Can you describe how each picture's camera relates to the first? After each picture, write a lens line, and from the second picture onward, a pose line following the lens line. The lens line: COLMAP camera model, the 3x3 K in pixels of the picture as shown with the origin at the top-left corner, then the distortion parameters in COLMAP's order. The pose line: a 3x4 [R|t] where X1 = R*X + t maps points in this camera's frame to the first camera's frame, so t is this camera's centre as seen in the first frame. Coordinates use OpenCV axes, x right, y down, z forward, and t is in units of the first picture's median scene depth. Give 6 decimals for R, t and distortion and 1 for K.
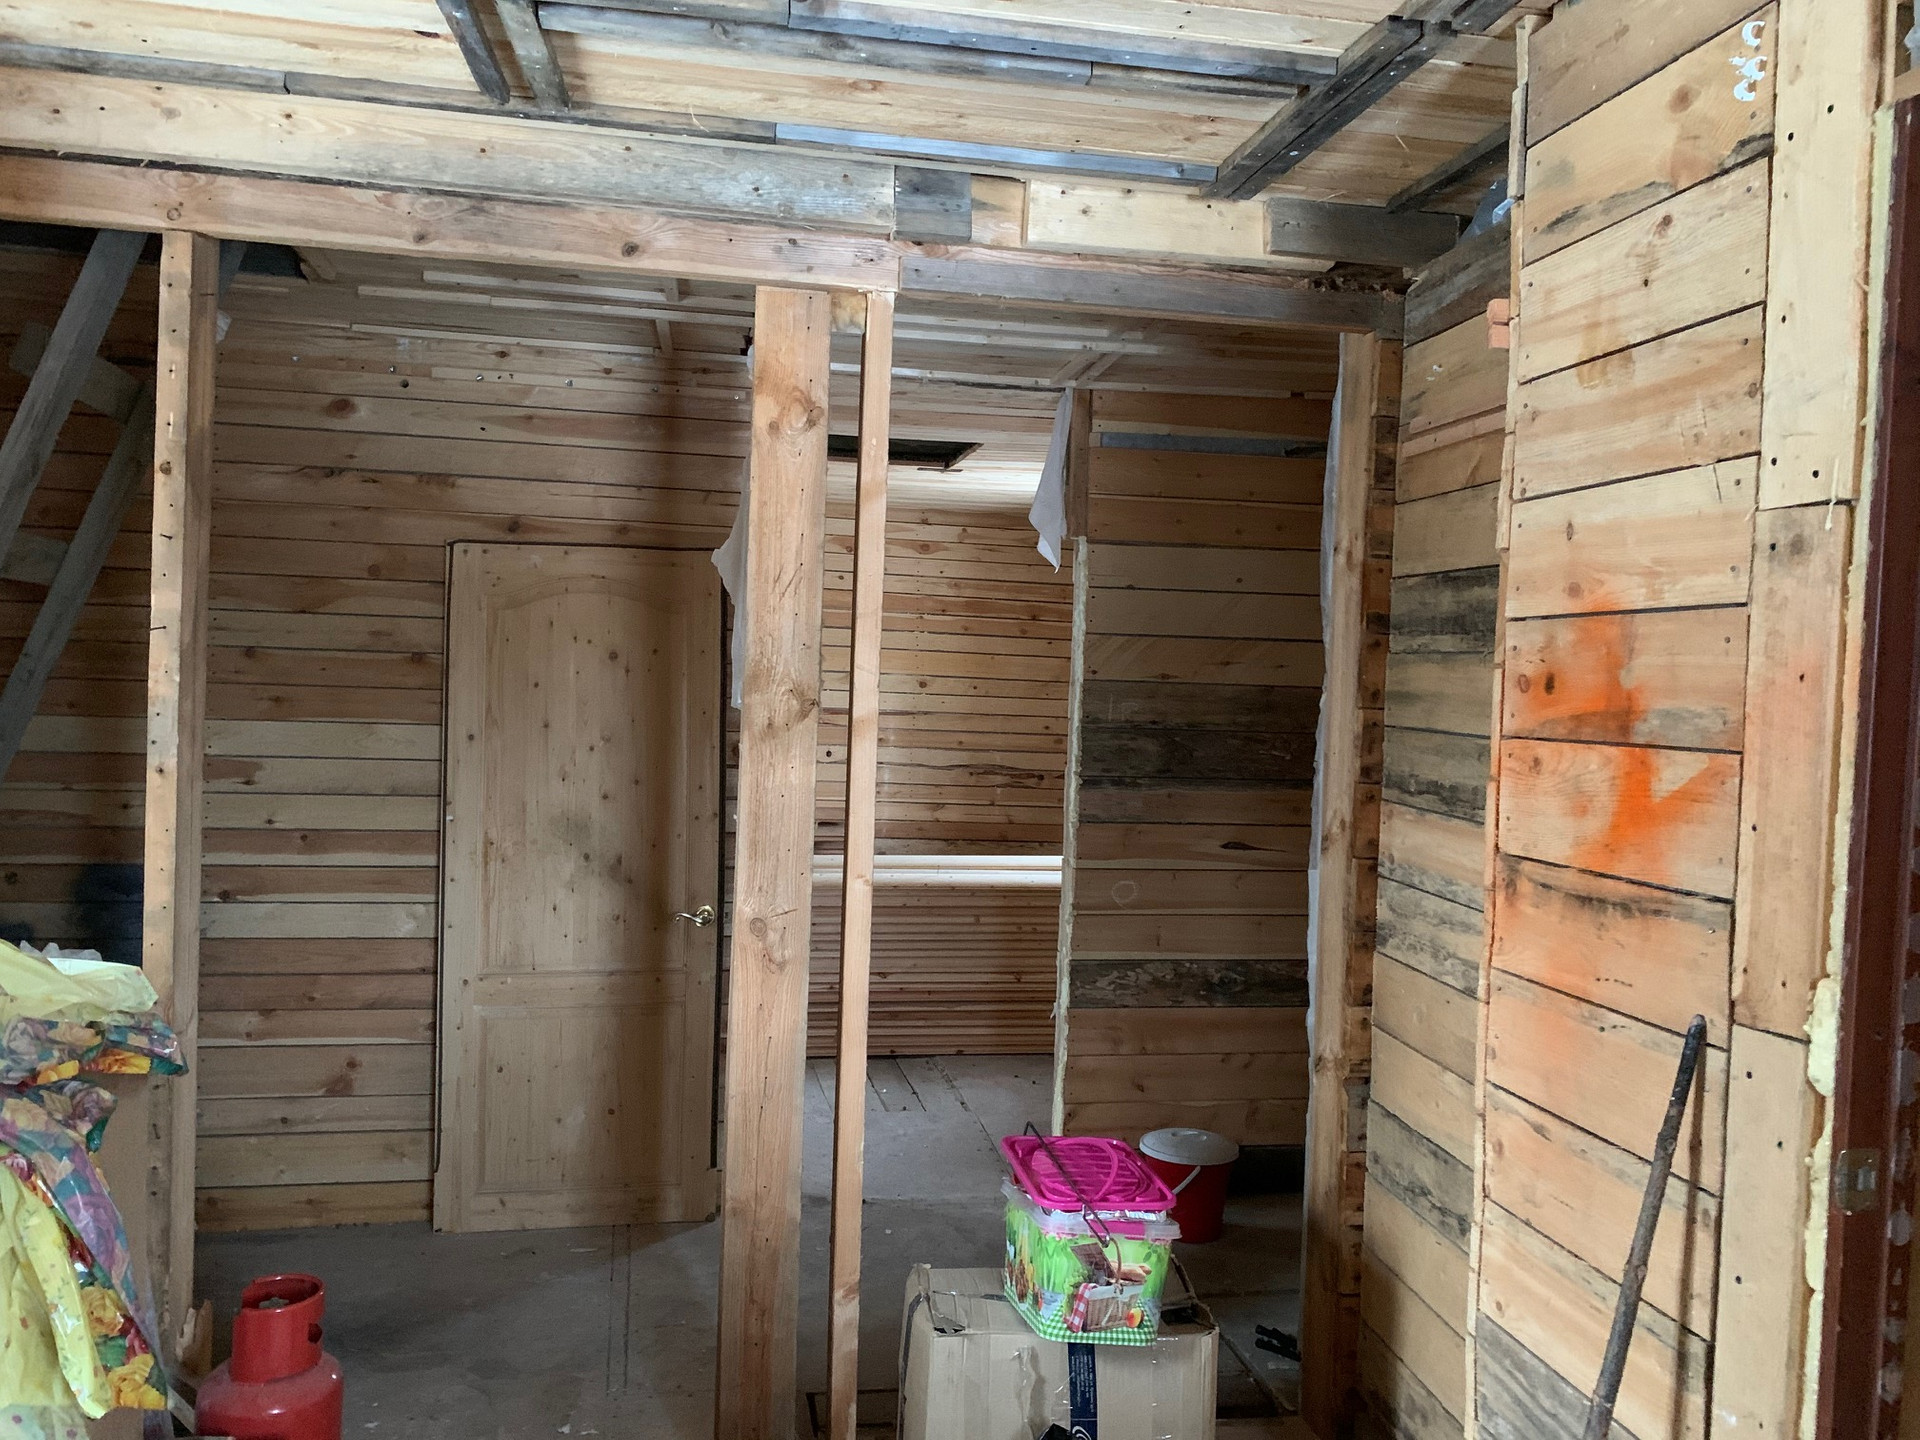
lens RADIAL K [[1463.0, 0, 956.2], [0, 1463.0, 707.3], [0, 0, 1]] dist [0.018455, -0.012413]
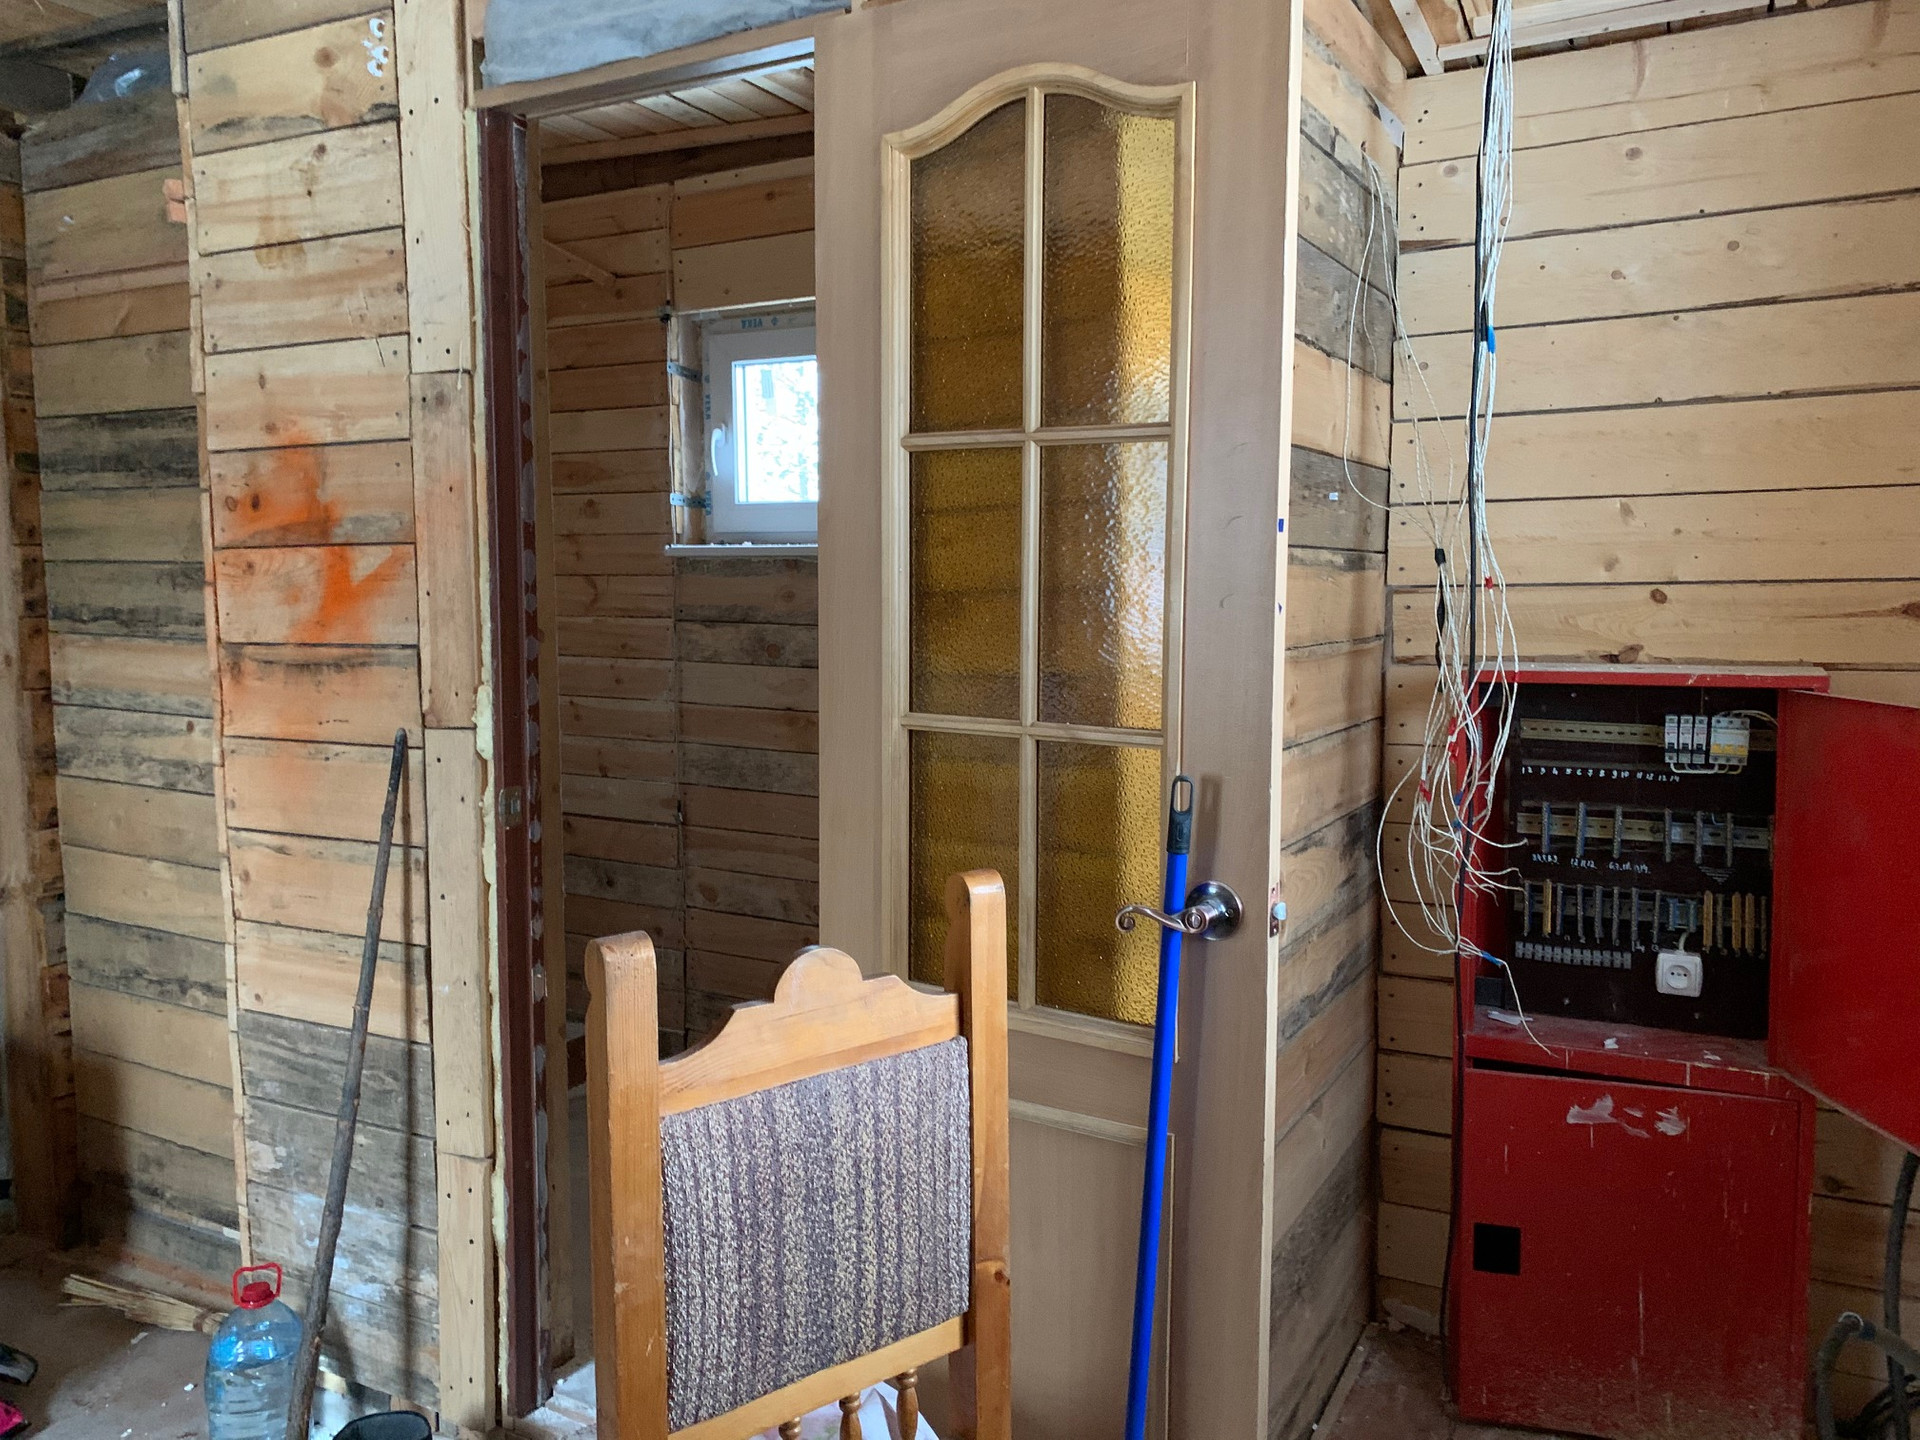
lens RADIAL K [[1463.0, 0, 950.2], [0, 1463.0, 715.2], [0, 0, 1]] dist [0.018455, -0.012413]
pose [[0.601625, -0.118318, 0.789968, -0.279174], [0.043733, 0.992365, 0.115326, 0.049674], [-0.797581, -0.034836, 0.602205, -0.269613]]
